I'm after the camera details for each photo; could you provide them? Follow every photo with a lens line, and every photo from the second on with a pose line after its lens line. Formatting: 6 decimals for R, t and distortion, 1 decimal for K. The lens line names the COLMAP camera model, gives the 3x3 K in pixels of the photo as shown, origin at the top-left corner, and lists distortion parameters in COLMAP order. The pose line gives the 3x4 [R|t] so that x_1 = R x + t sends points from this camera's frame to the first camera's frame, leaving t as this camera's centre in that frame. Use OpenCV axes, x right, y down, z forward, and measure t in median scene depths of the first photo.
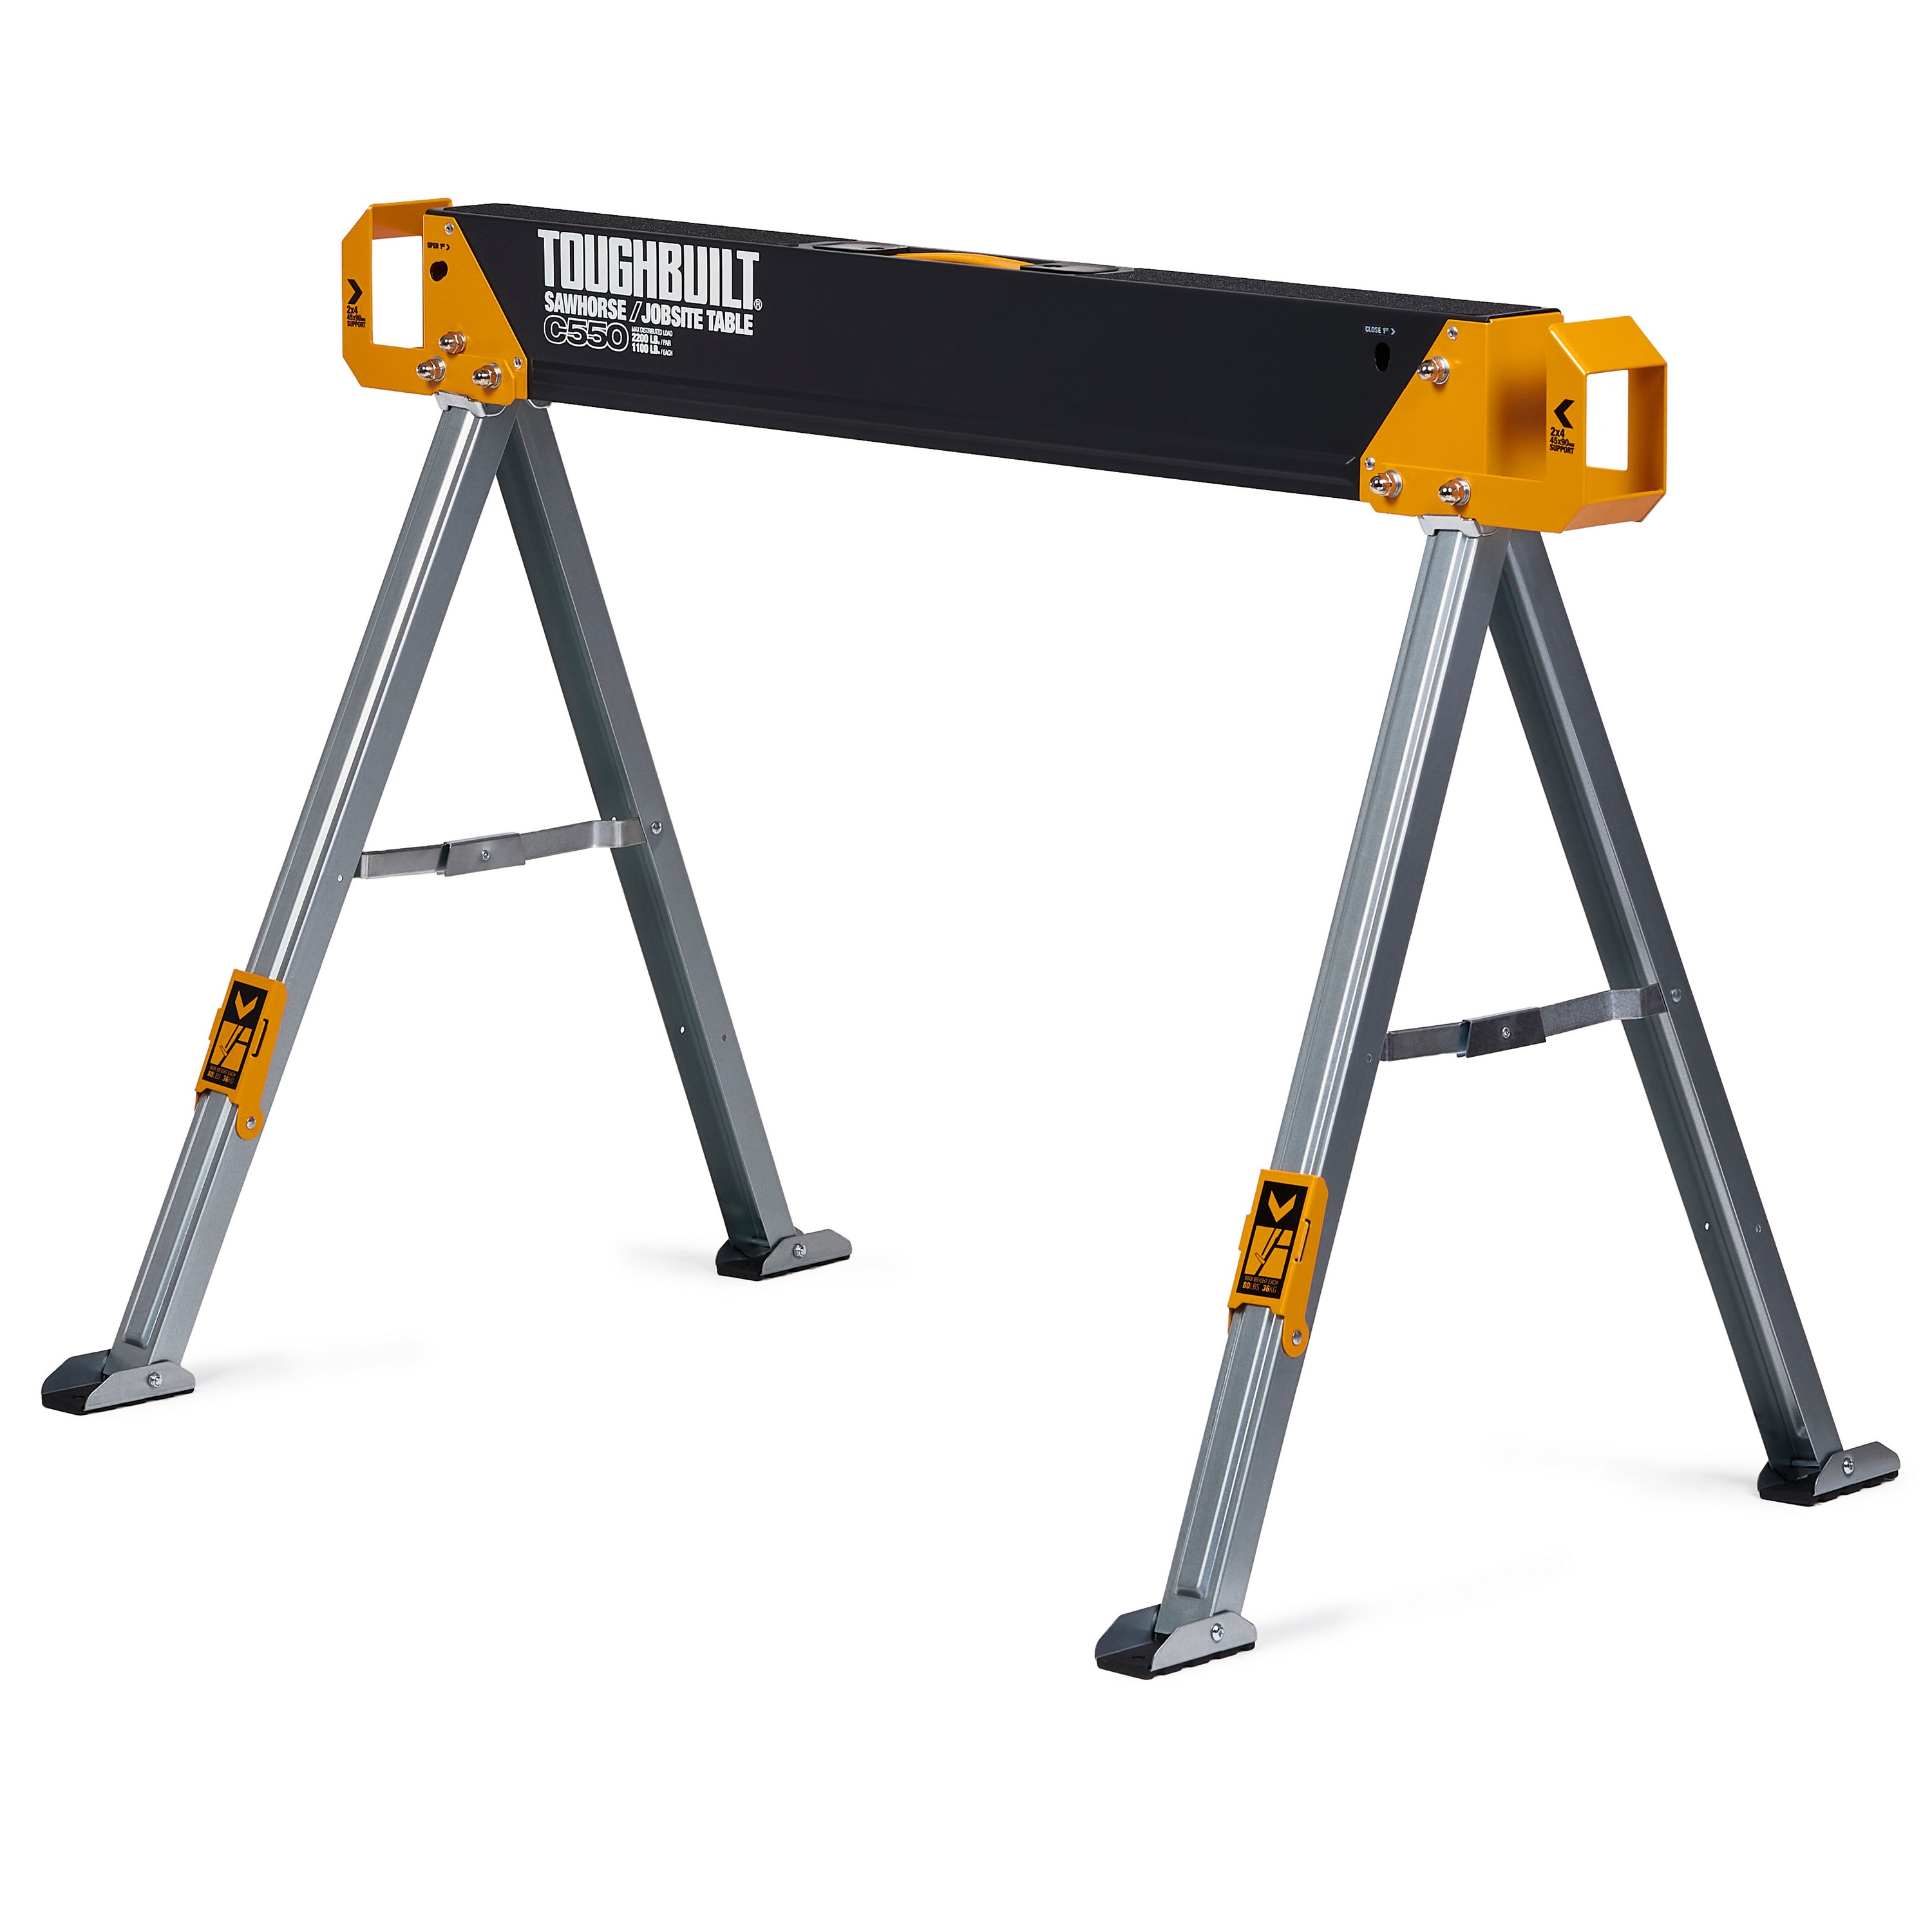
lens RADIAL K [[9125.5, 0, 966.0], [0, 9125.5, 966.0], [0, 0, 1]] dist [0.024314, -3.173551]
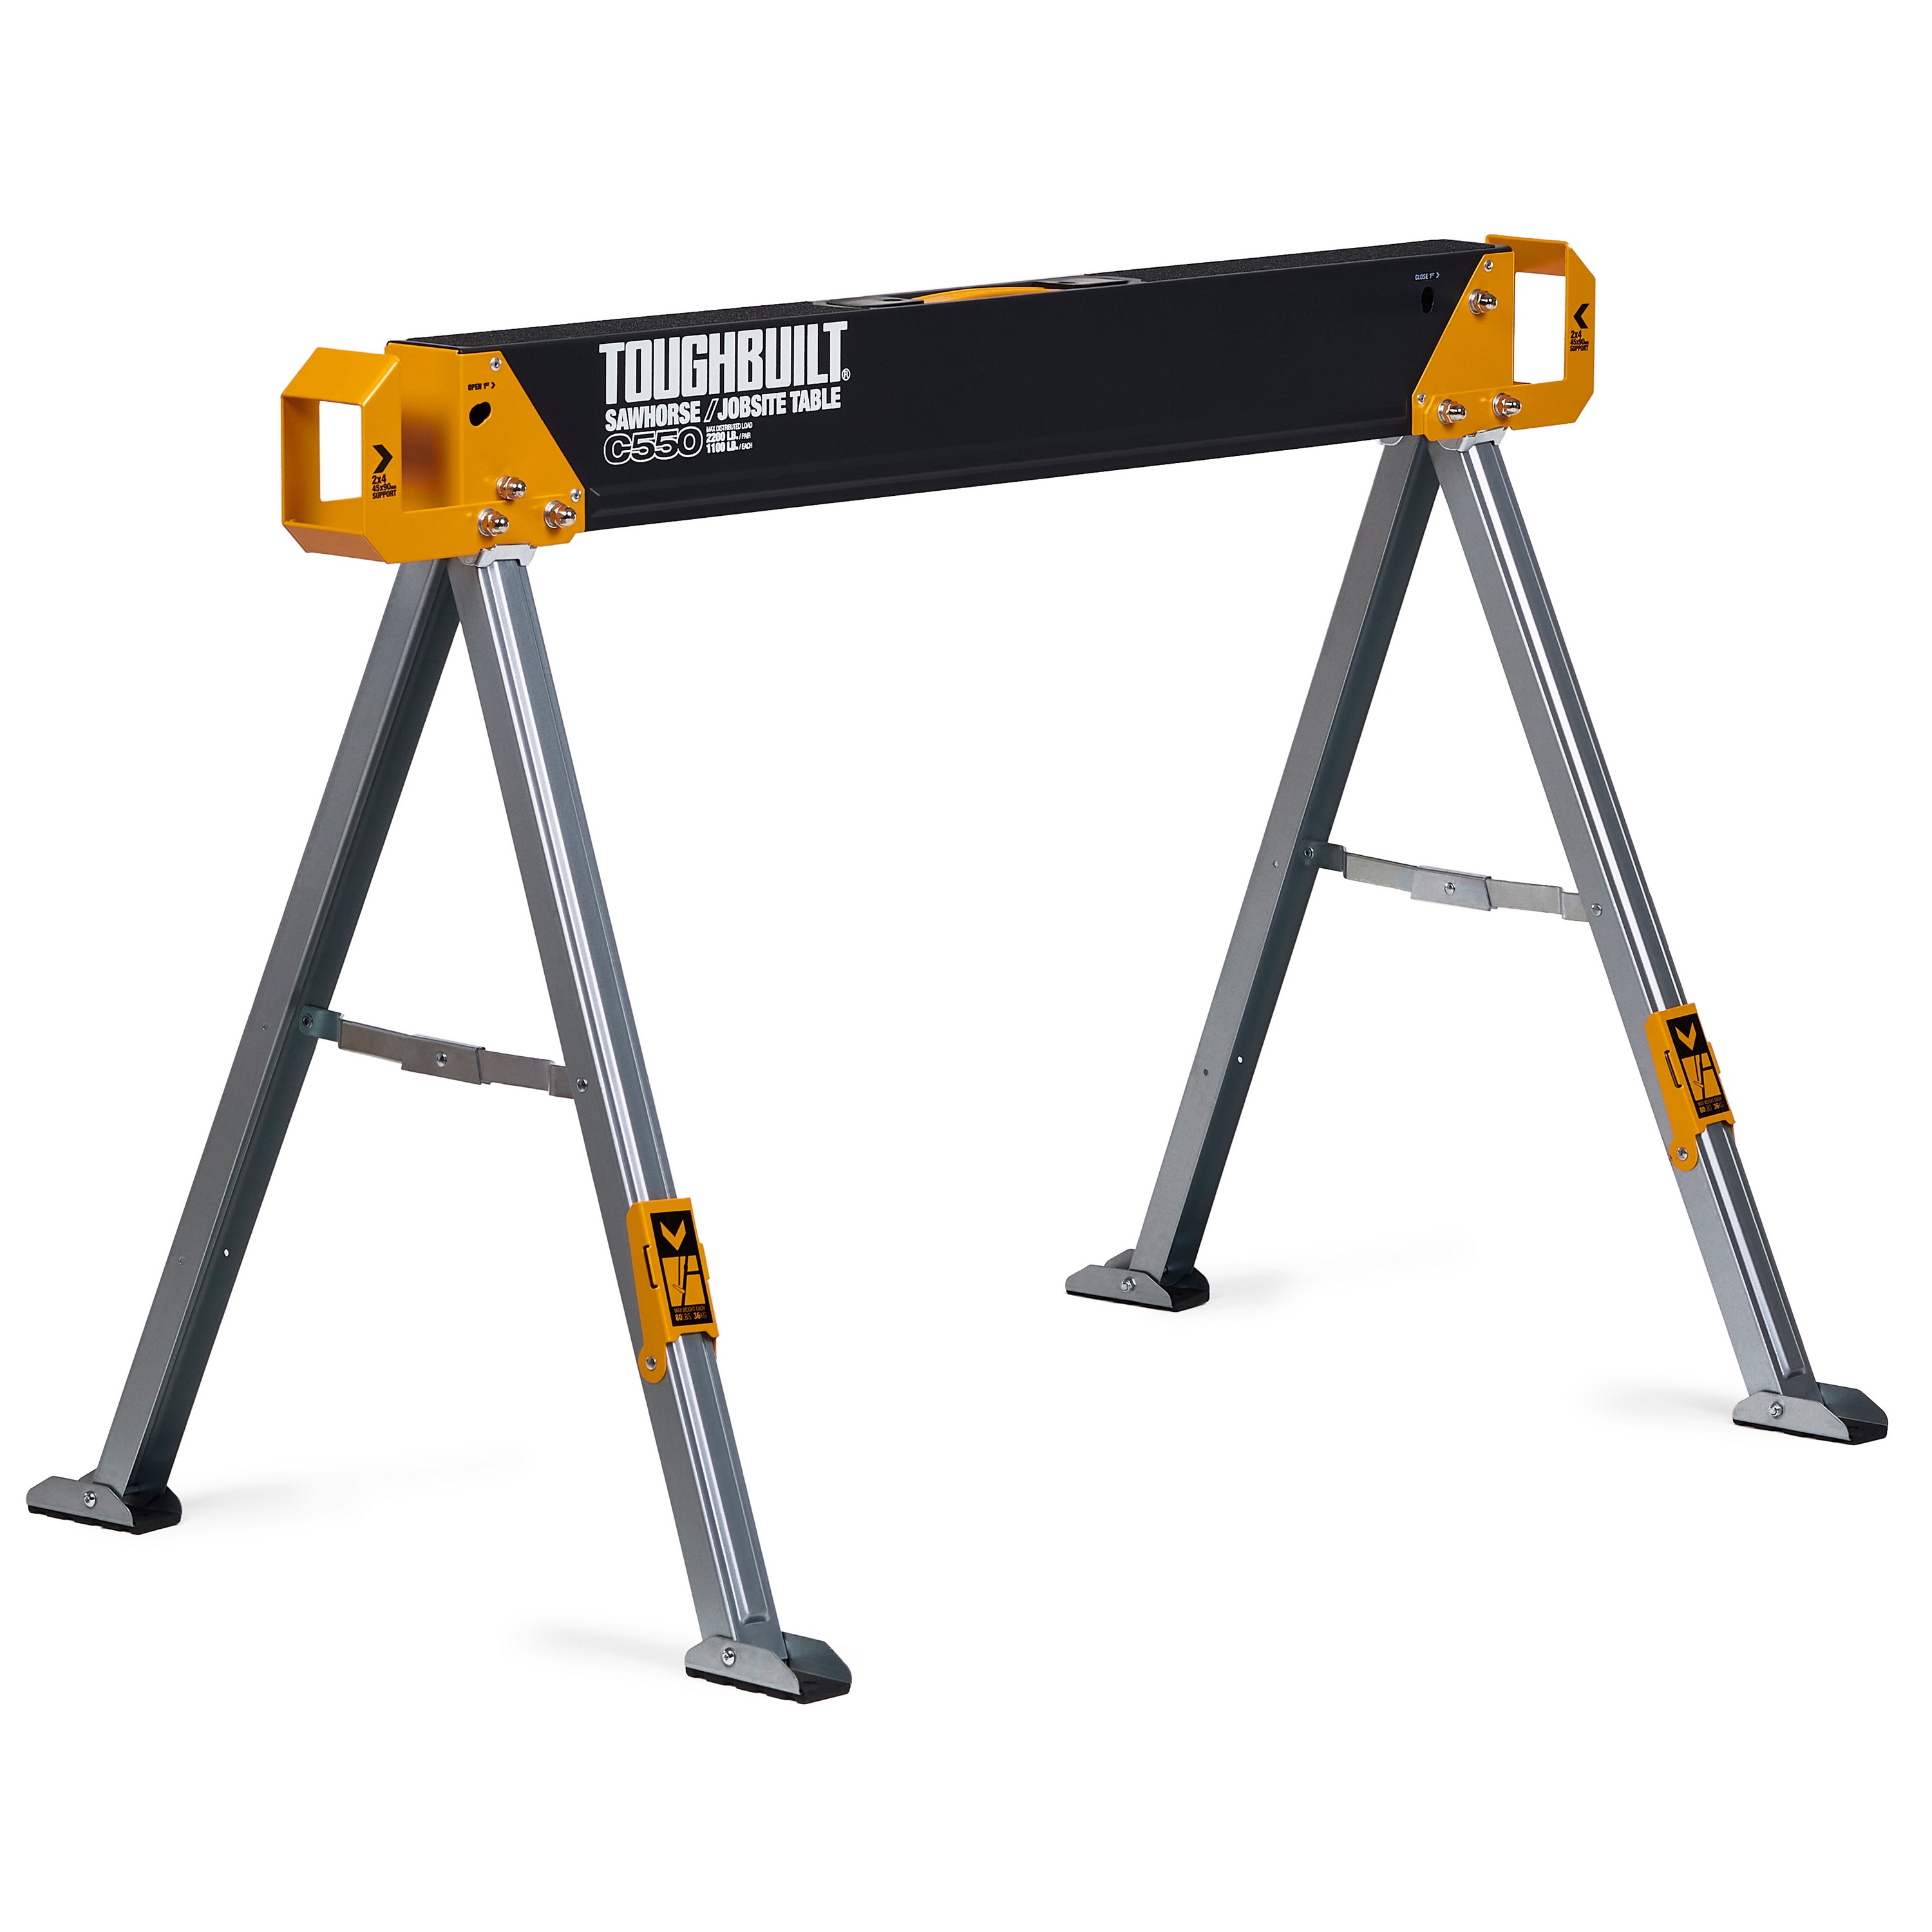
lens RADIAL K [[9125.5, 0, 966.0], [0, 9125.5, 966.0], [0, 0, 1]] dist [0.024314, -3.173551]
pose [[-0.004558, -0.173040, 0.984904, -0.976213], [0.172966, 0.969933, 0.171210, -0.173129], [-0.984917, 0.171135, 0.025509, 0.961158]]
